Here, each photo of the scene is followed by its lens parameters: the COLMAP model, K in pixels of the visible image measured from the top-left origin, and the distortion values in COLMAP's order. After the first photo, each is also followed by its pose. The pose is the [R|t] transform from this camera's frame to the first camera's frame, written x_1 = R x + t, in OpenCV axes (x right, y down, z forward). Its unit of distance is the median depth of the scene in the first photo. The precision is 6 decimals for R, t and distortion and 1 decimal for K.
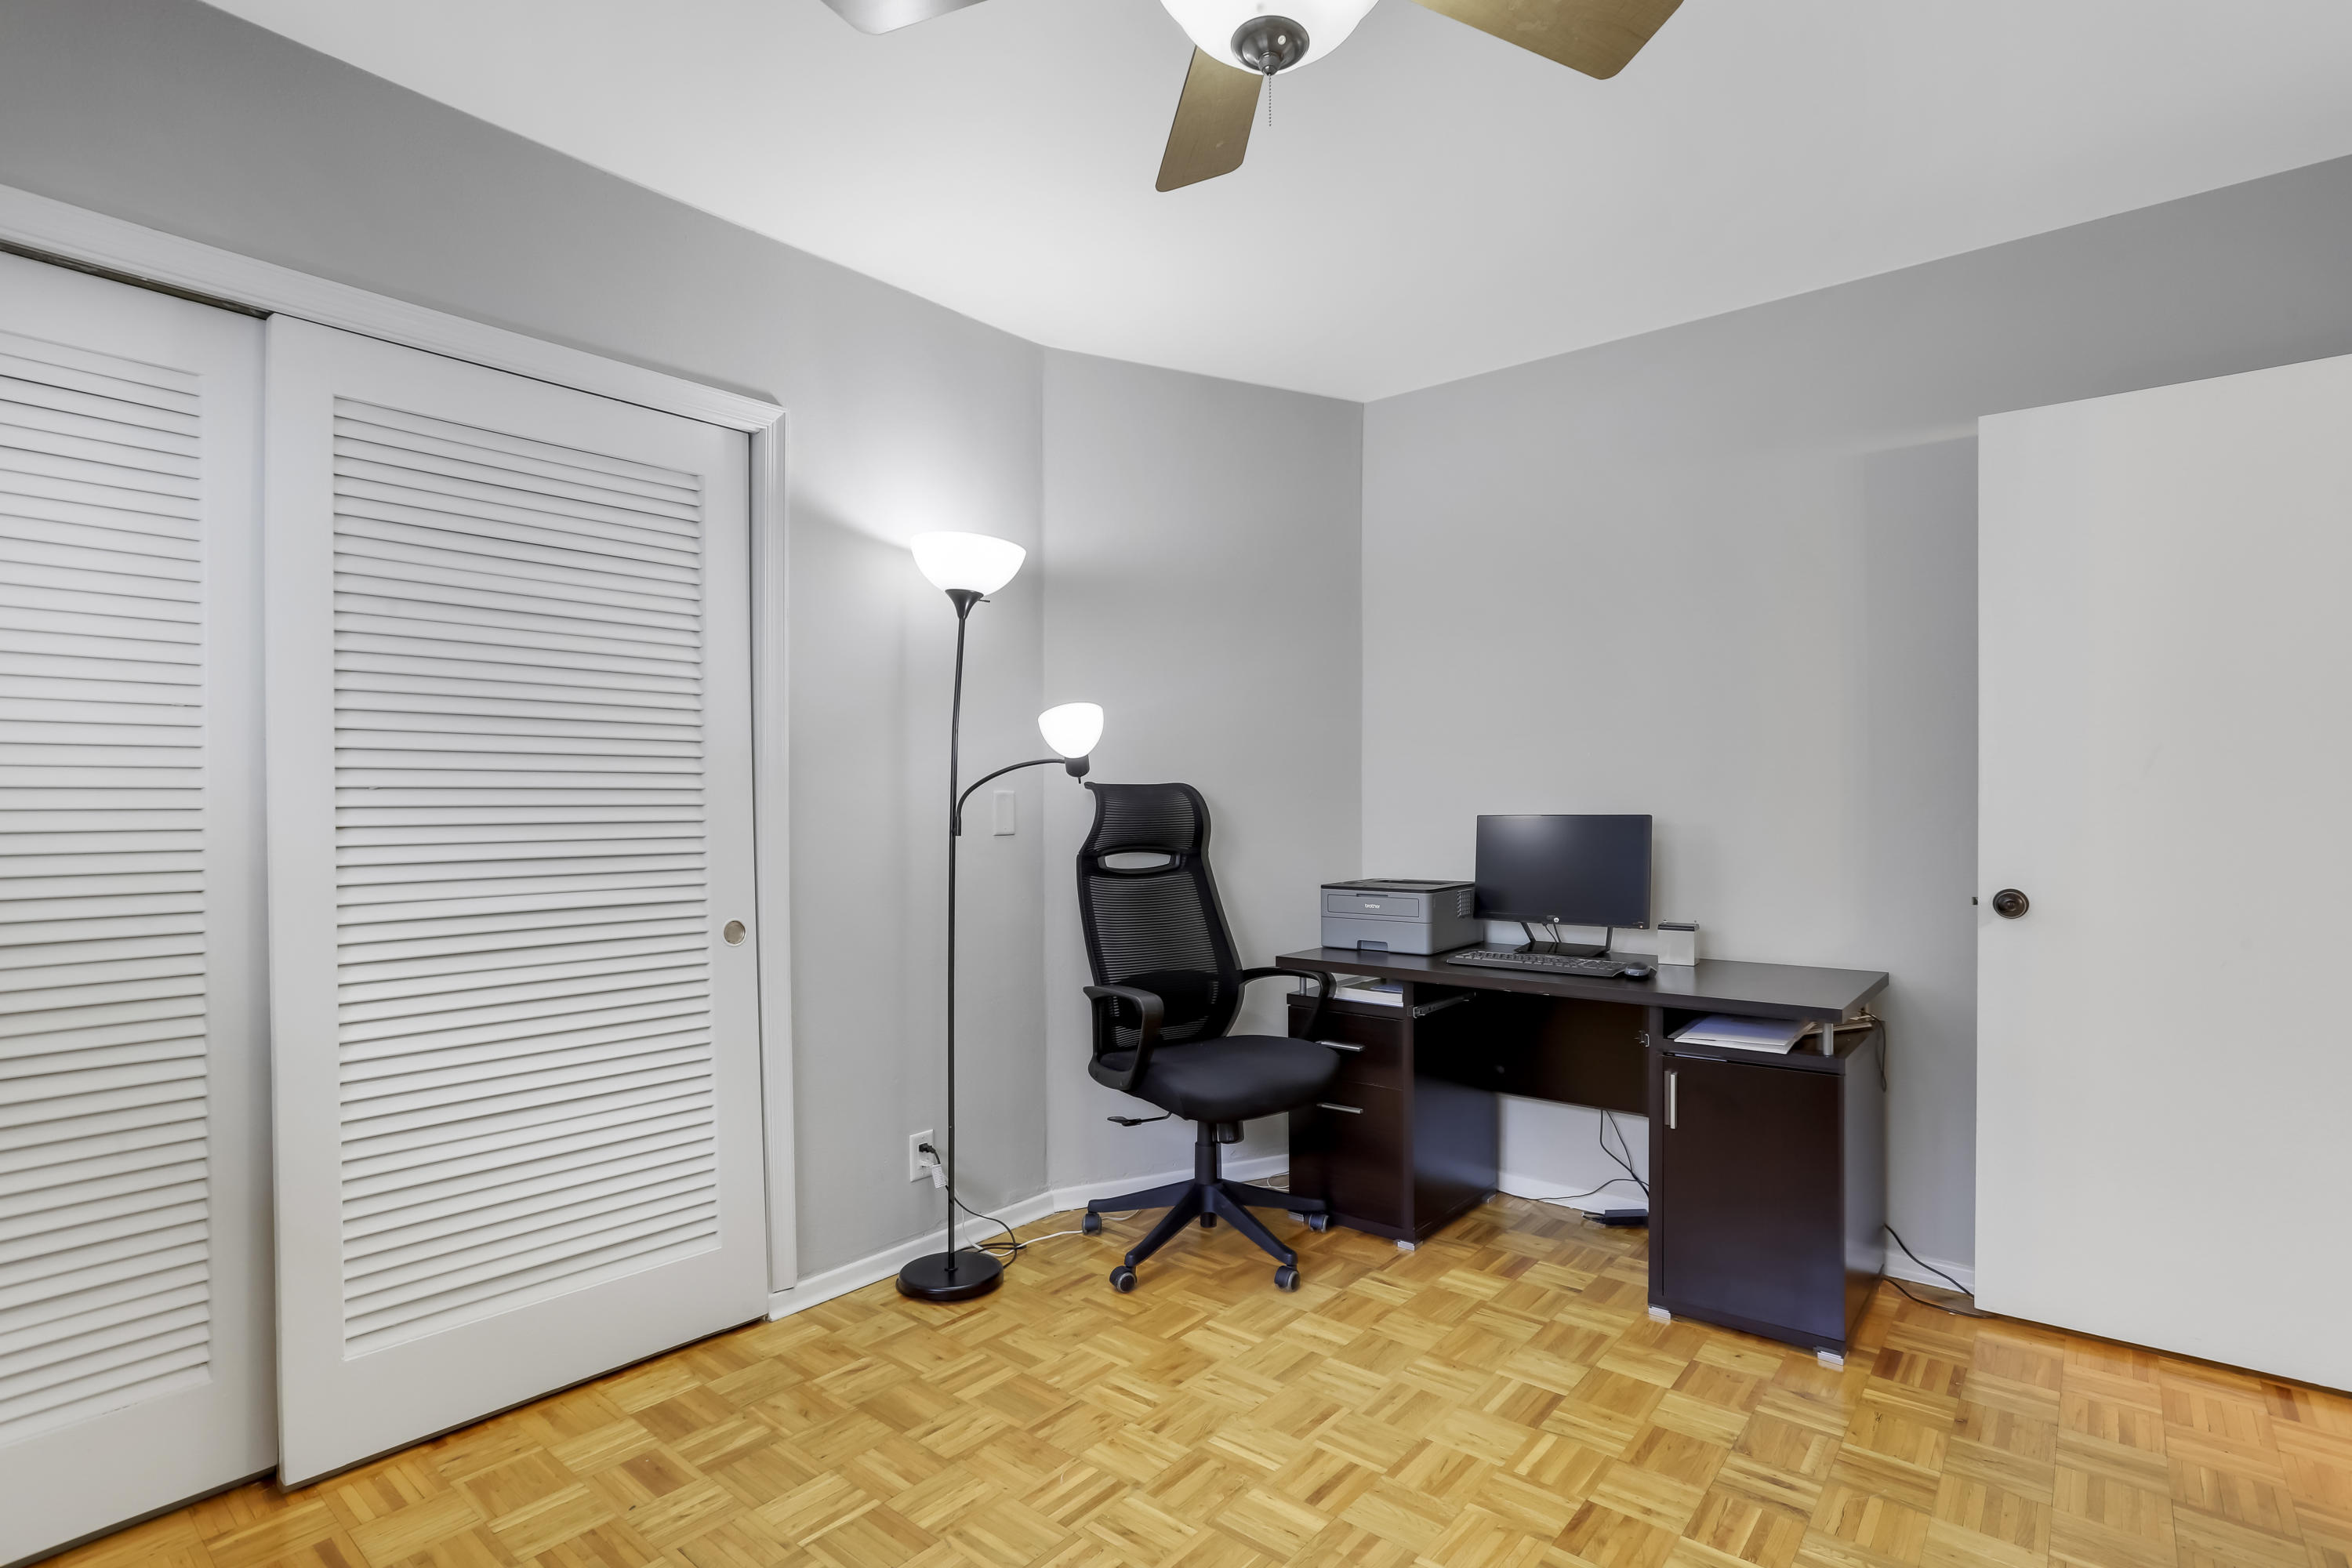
lens RADIAL K [[1128.3, 0, 1188.4], [0, 1128.3, 783.0], [0, 0, 1]] dist [-0.048923, 0.026884]
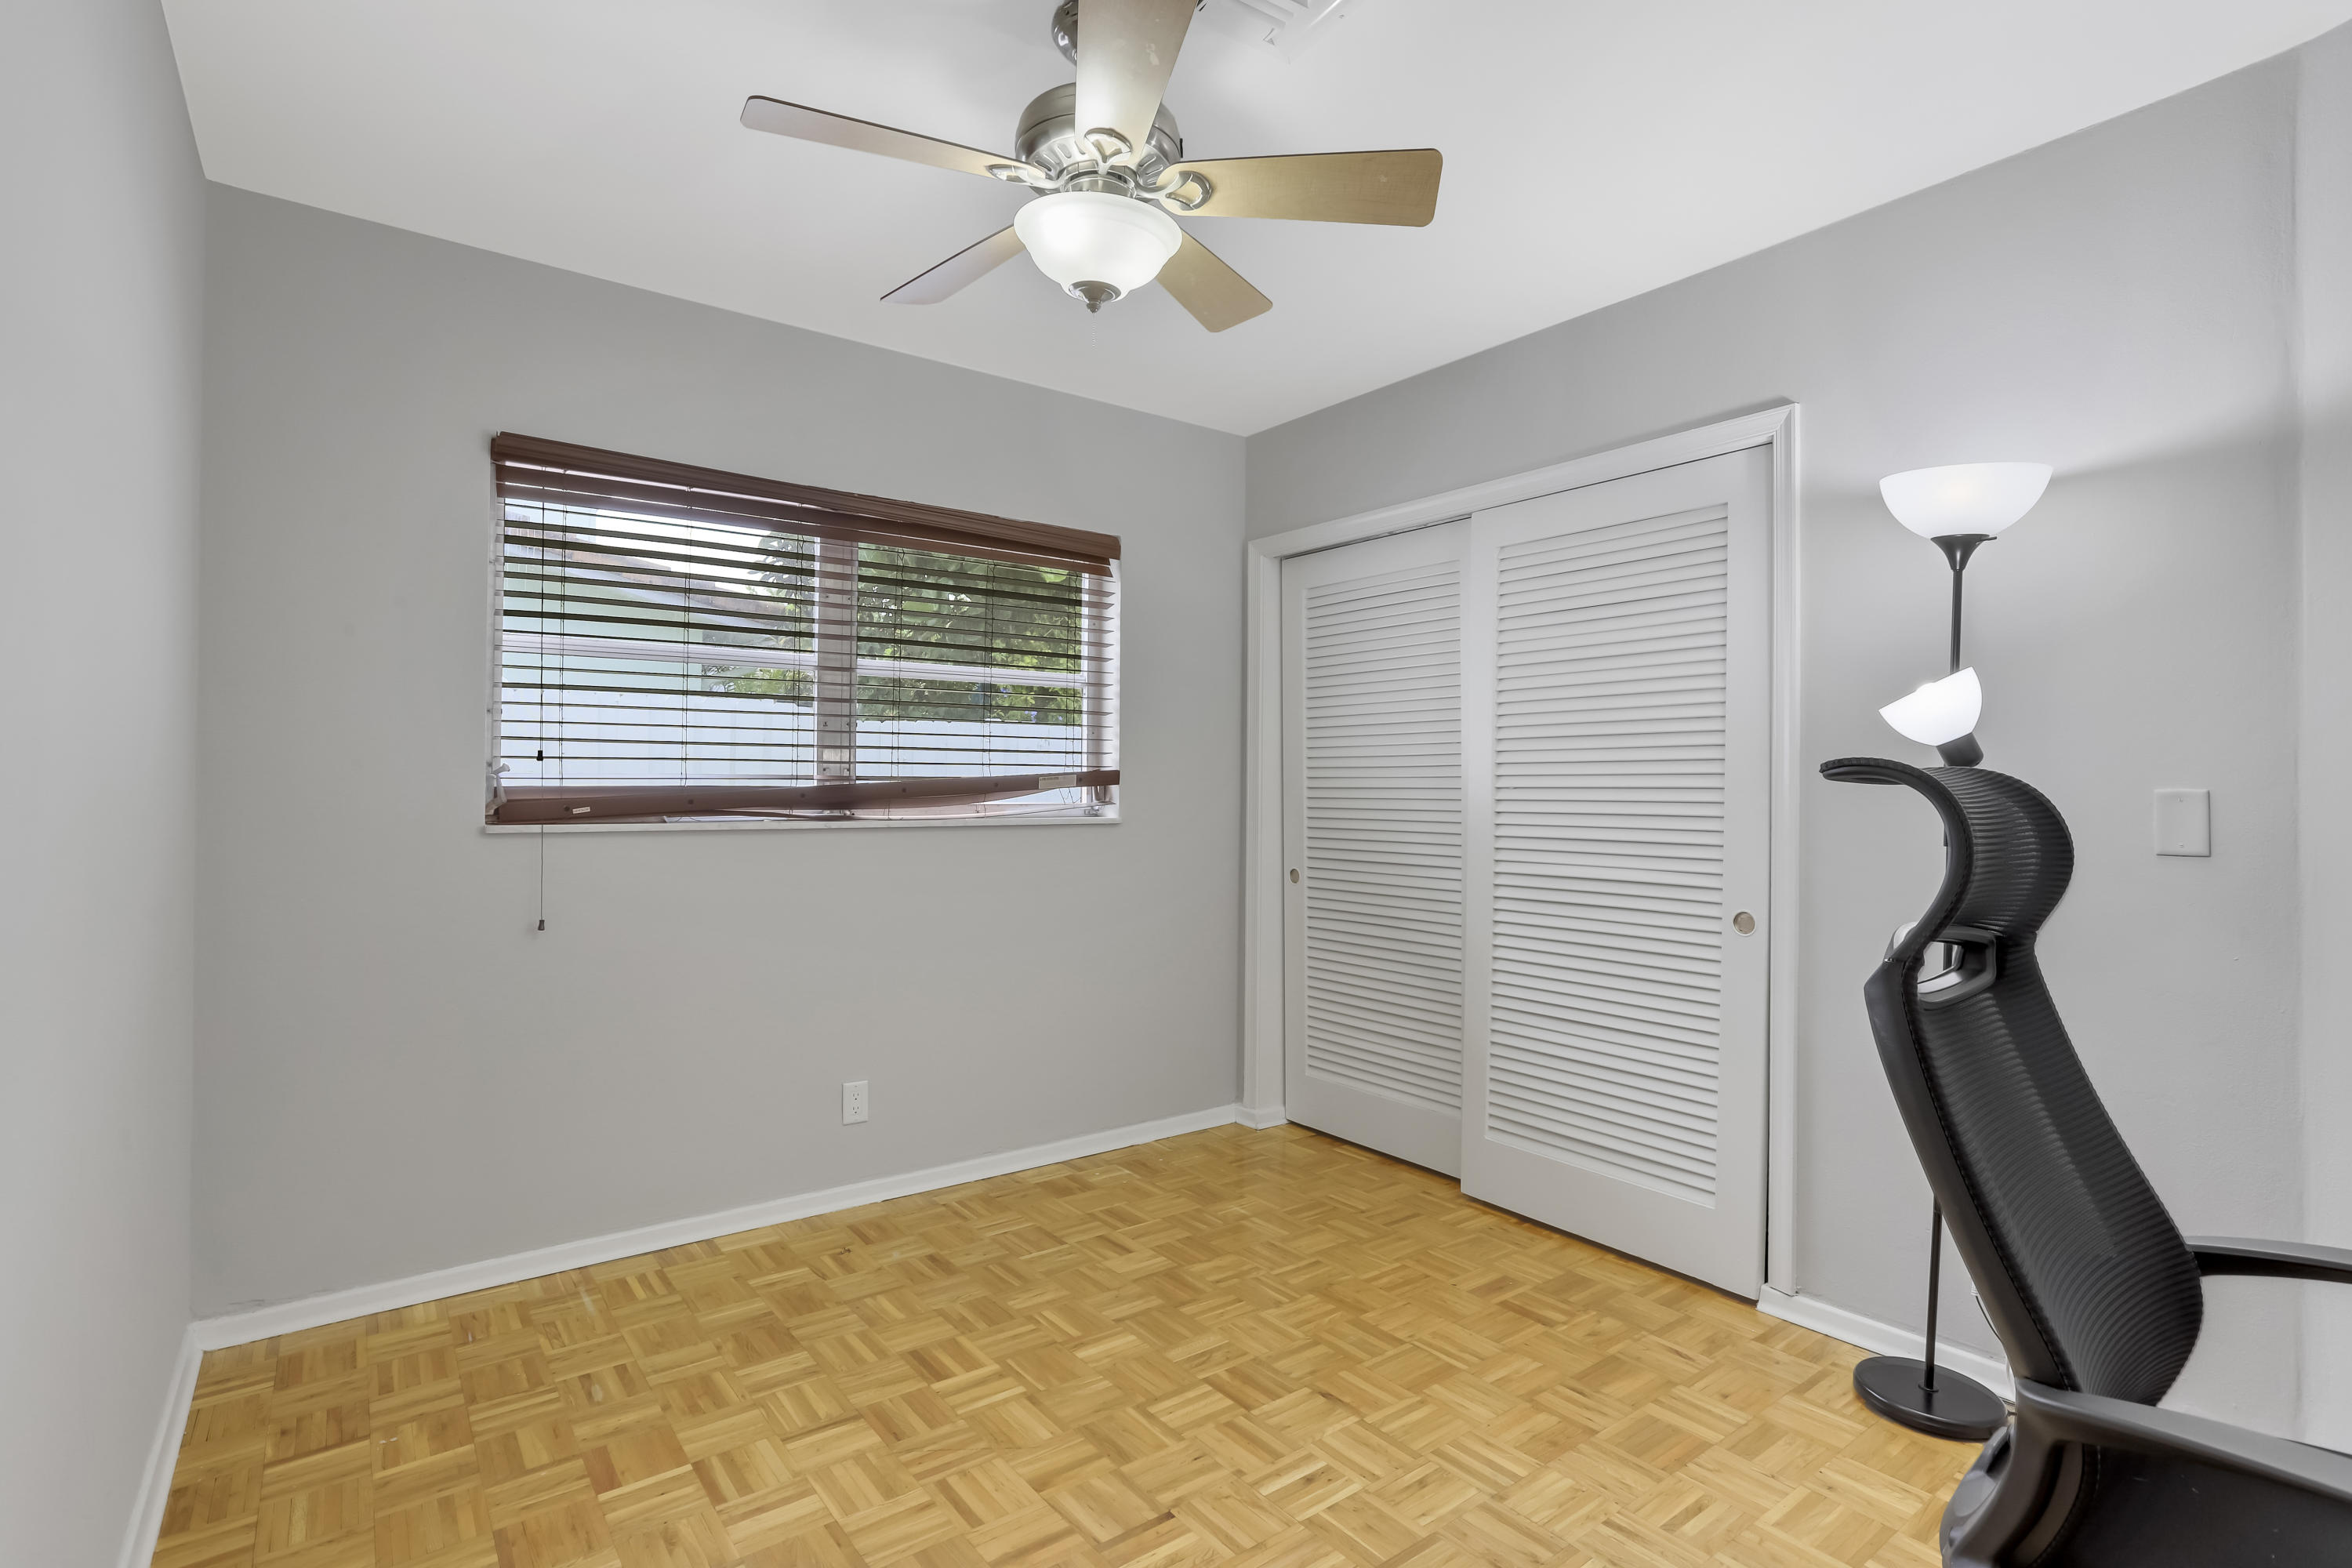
lens RADIAL K [[1128.3, 0, 1188.4], [0, 1128.3, 783.0], [0, 0, 1]] dist [-0.048923, 0.026884]
pose [[-0.205664, 0.000433, -0.978623, 0.846228], [0.005483, 0.999985, -0.000710, -0.003414], [0.978607, -0.005511, -0.205663, 0.813167]]
